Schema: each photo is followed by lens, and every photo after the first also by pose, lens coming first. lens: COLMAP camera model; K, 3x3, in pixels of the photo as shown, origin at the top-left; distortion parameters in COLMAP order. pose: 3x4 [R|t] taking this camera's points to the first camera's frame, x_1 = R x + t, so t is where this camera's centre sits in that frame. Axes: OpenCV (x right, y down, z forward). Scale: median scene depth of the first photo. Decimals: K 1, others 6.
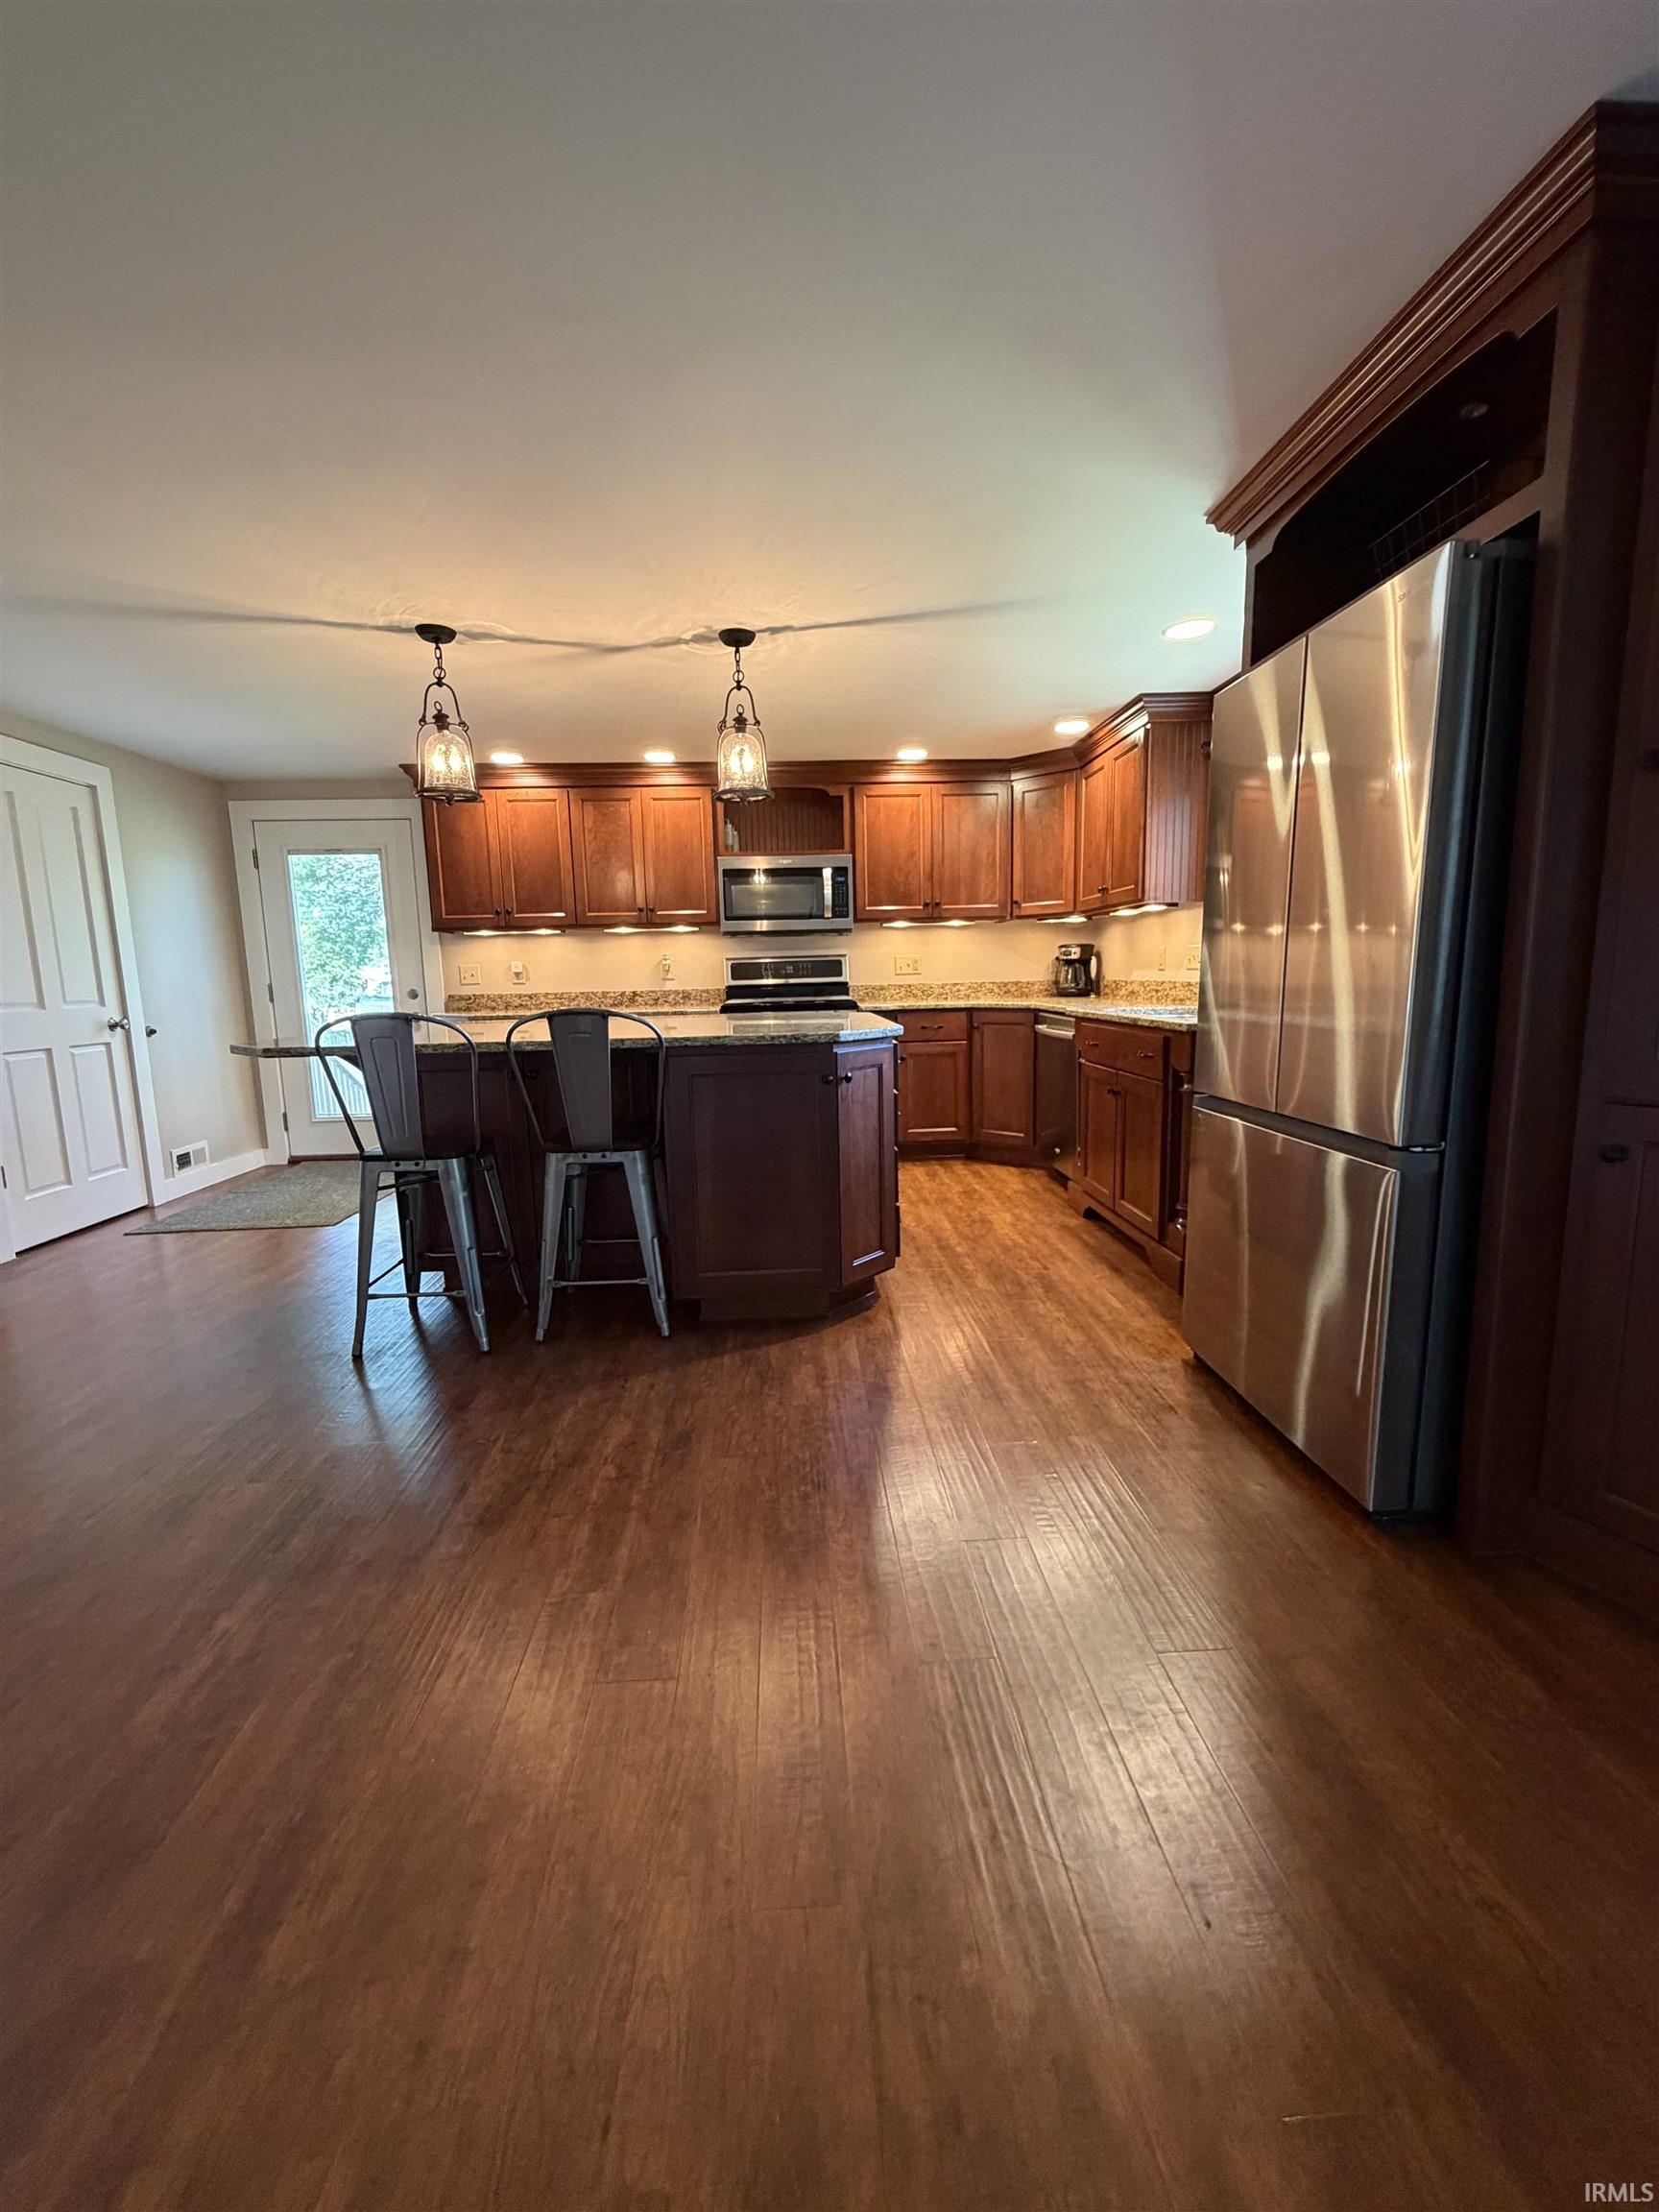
lens RADIAL K [[878.3, 0, 825.9], [0, 878.3, 1101.8], [0, 0, 1]] dist [-0.000104, 0.000283]
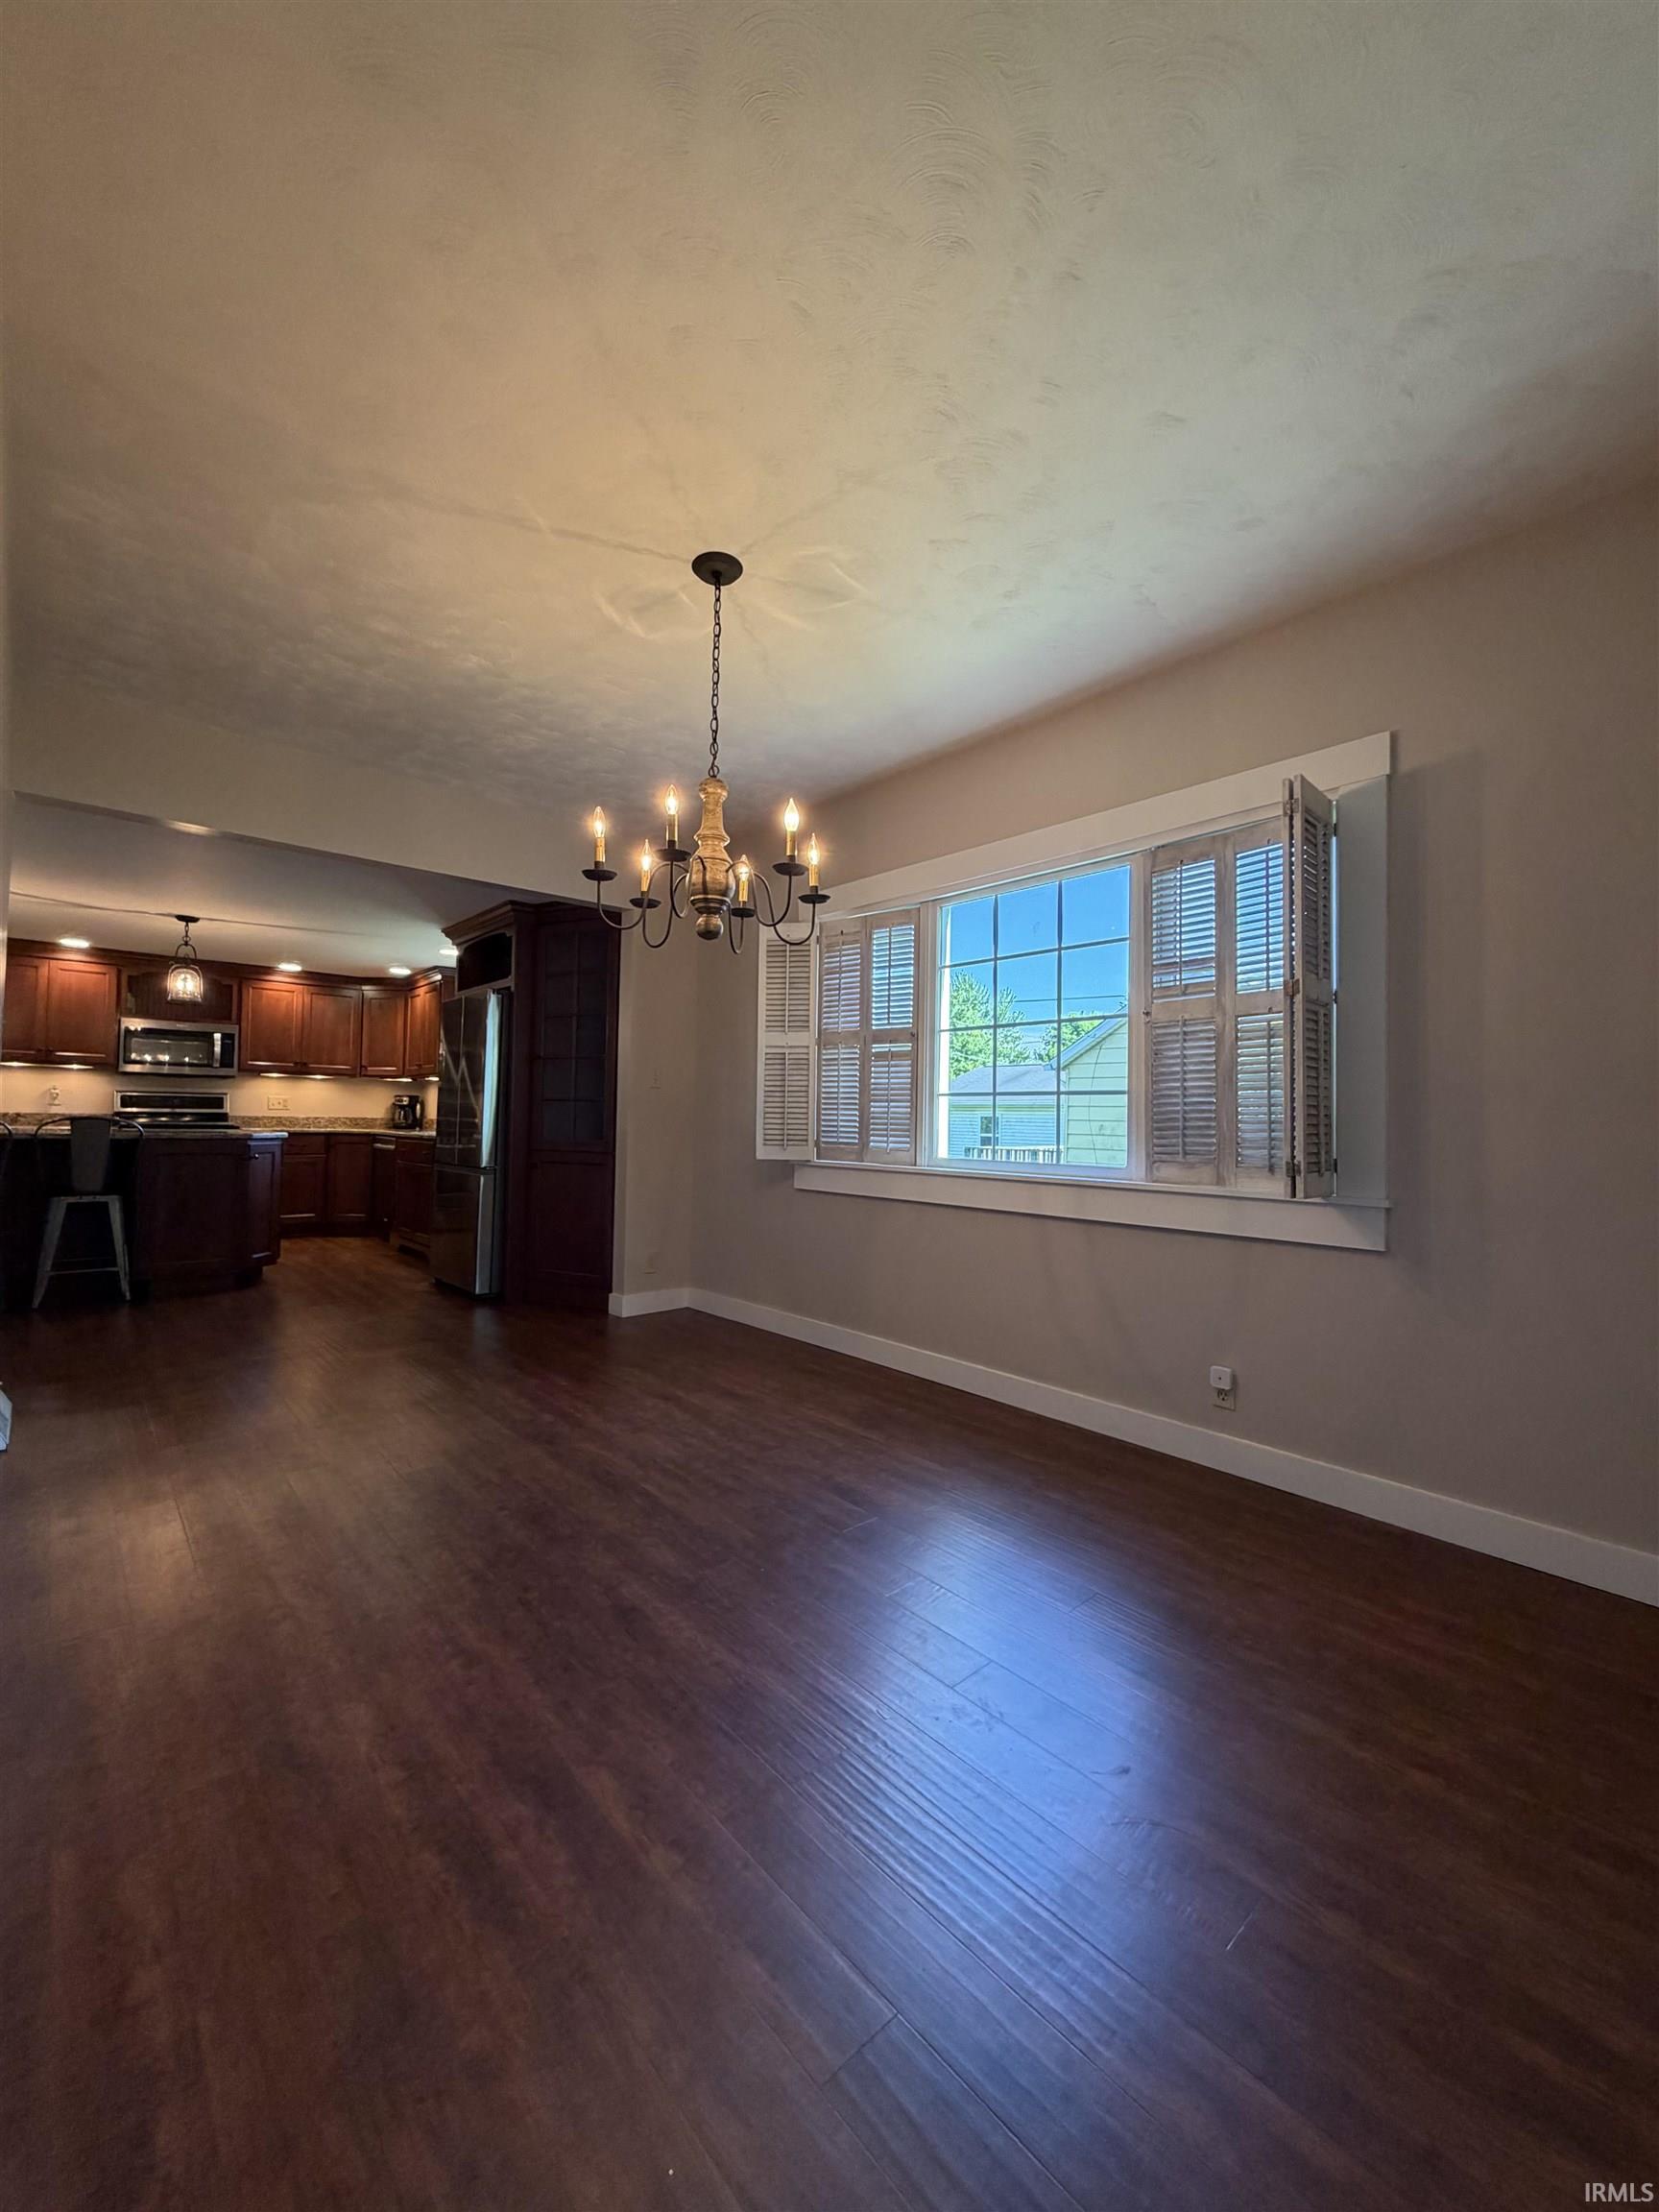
lens RADIAL K [[878.3, 0, 825.7], [0, 878.3, 1096.6], [0, 0, 1]] dist [-0.000104, 0.000283]
pose [[0.780663, 0.053741, 0.622637, -0.162566], [0.056426, 0.986165, -0.155866, 0.168060], [-0.622399, 0.156812, 0.766831, -1.023404]]
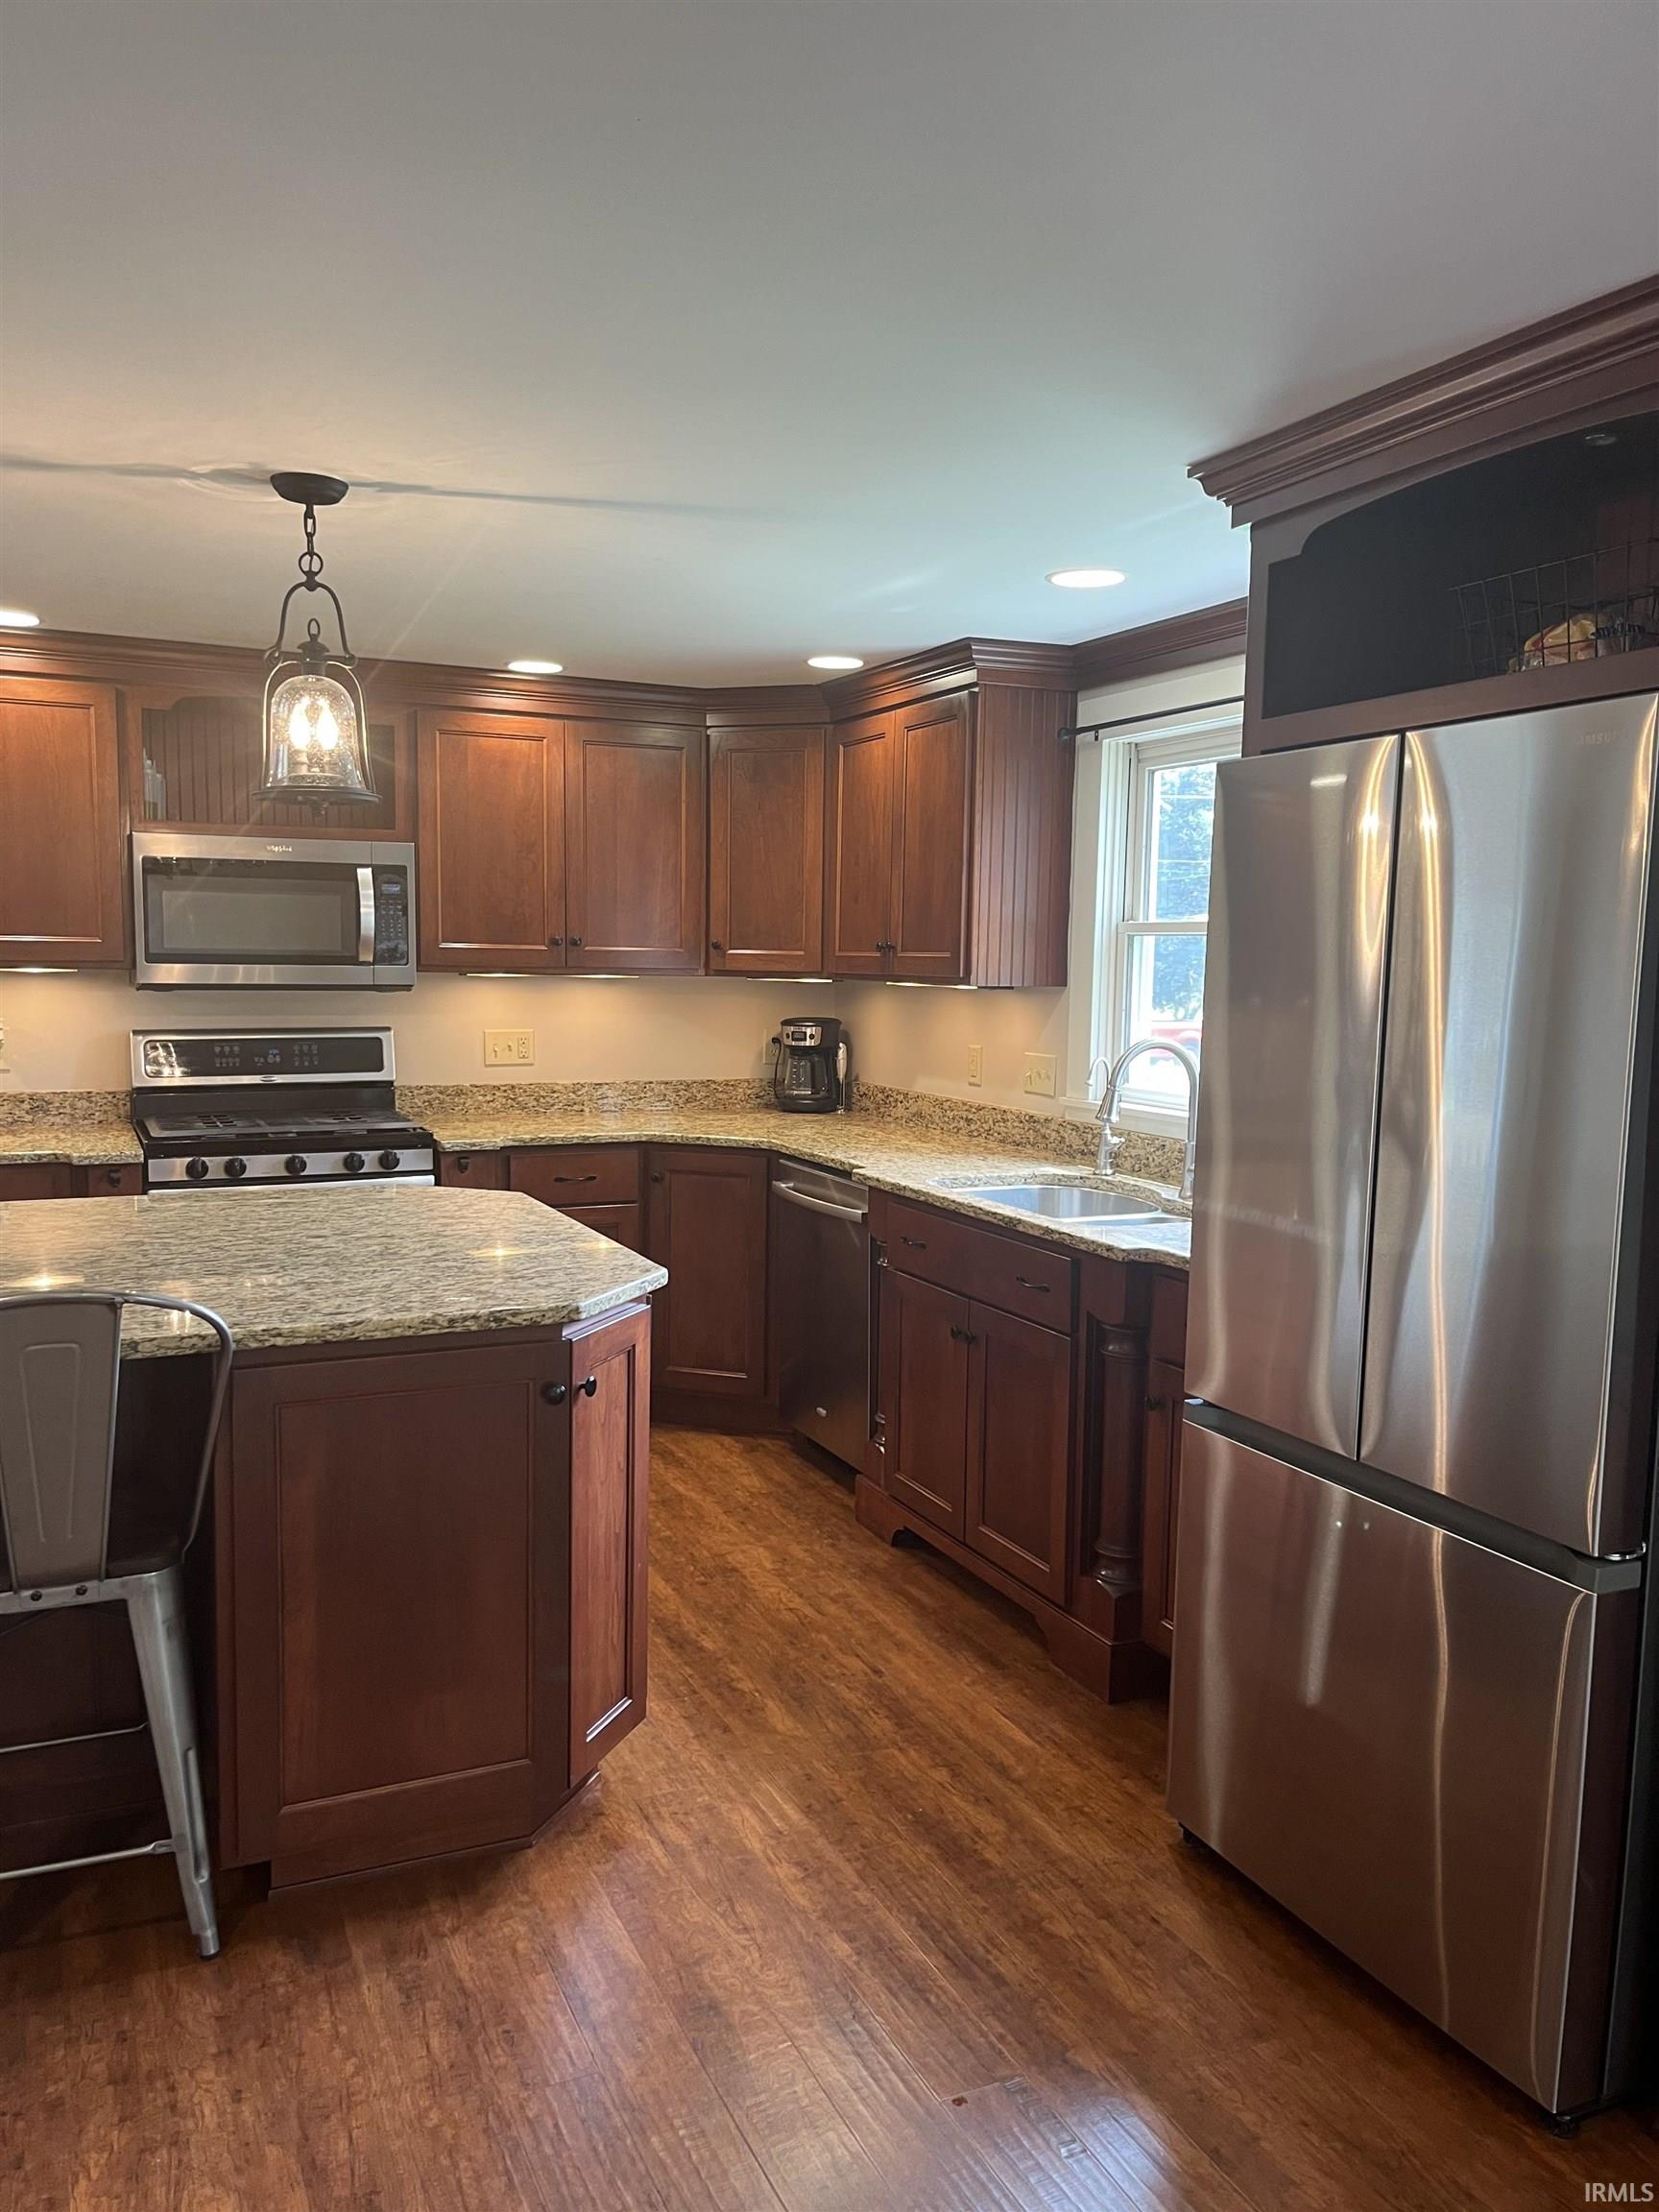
lens RADIAL K [[1672.2, 0, 822.7], [0, 1672.2, 1119.5], [0, 0, 1]] dist [0.026924, -0.034258]
pose [[0.928377, 0.000813, 0.371639, -0.166477], [0.016444, 0.998928, -0.043265, -0.107857], [-0.371276, 0.046278, 0.927369, 0.013050]]
